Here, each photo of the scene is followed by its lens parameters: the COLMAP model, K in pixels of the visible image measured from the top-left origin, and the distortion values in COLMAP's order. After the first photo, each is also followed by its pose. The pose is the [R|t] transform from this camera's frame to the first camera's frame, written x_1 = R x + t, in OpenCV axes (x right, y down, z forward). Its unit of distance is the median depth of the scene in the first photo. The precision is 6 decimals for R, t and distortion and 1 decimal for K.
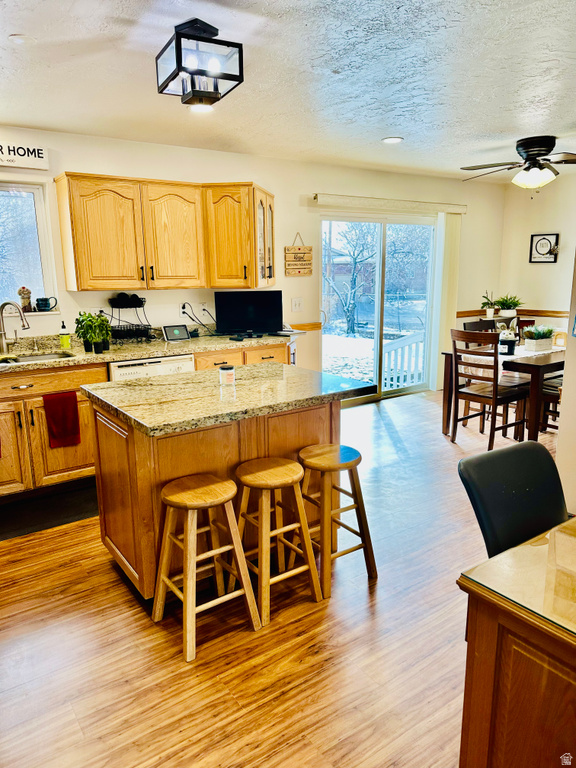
lens RADIAL K [[532.5, 0, 288.0], [0, 532.5, 384.0], [0, 0, 1]] dist [0.100203, -0.176950]
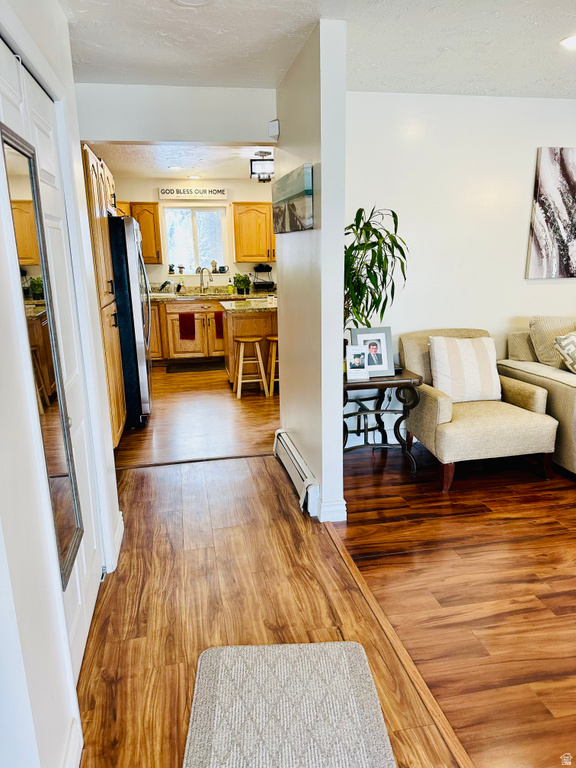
lens RADIAL K [[532.5, 0, 288.0], [0, 532.5, 384.0], [0, 0, 1]] dist [0.100203, -0.176950]
pose [[0.917020, 0.090680, -0.388397, 0.590583], [-0.073486, 0.995554, 0.058932, 0.141463], [0.392014, -0.025501, 0.919606, -0.746494]]
